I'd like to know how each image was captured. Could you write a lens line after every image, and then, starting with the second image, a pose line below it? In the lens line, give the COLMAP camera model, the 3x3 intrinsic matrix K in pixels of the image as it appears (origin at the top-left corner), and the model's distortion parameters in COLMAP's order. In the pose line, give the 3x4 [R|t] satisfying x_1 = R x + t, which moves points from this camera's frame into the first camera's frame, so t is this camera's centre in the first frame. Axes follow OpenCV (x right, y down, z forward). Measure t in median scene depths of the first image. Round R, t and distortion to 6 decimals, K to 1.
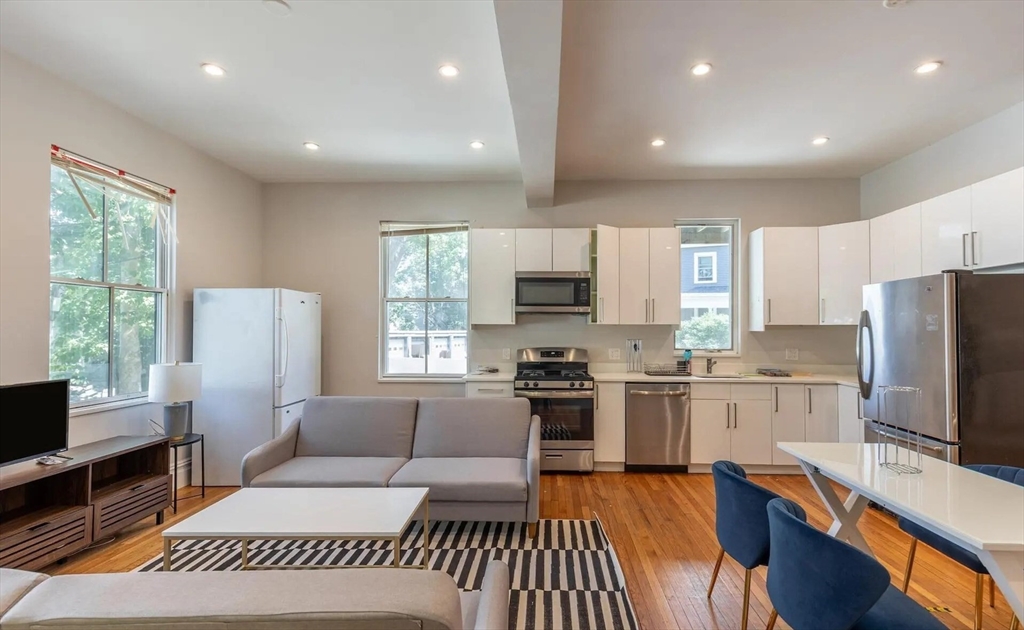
lens RADIAL K [[476.8, 0, 514.6], [0, 476.8, 328.9], [0, 0, 1]] dist [-0.000301, -0.000103]
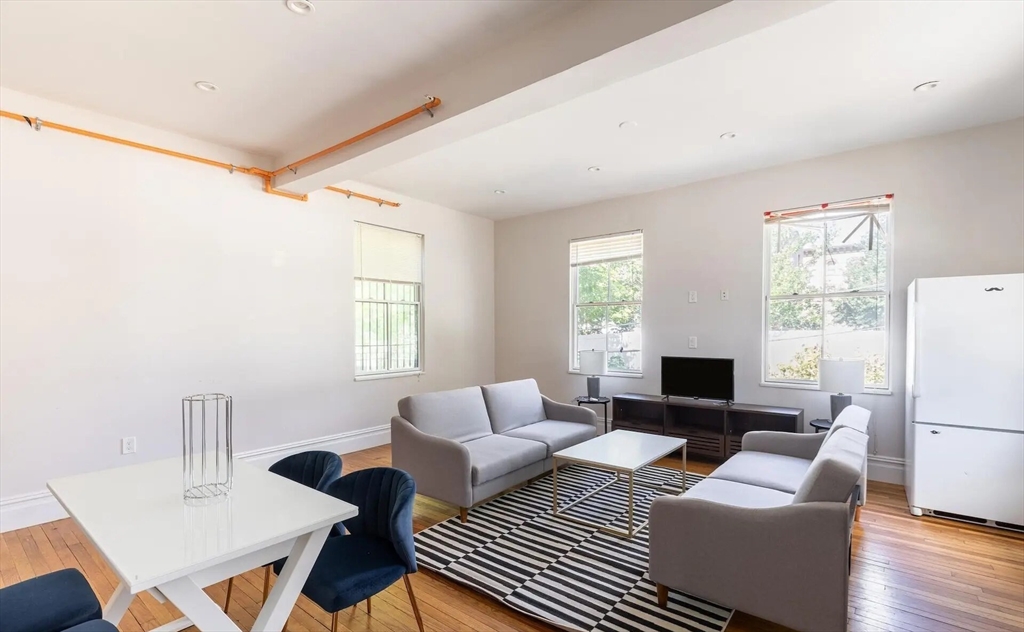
lens RADIAL K [[476.8, 0, 514.6], [0, 476.8, 329.9], [0, 0, 1]] dist [-0.000301, -0.000103]
pose [[-0.574667, -0.000721, -0.818387, 0.788566], [0.004177, 0.999984, -0.003813, 0.003501], [0.818377, -0.005610, -0.574654, 1.216893]]
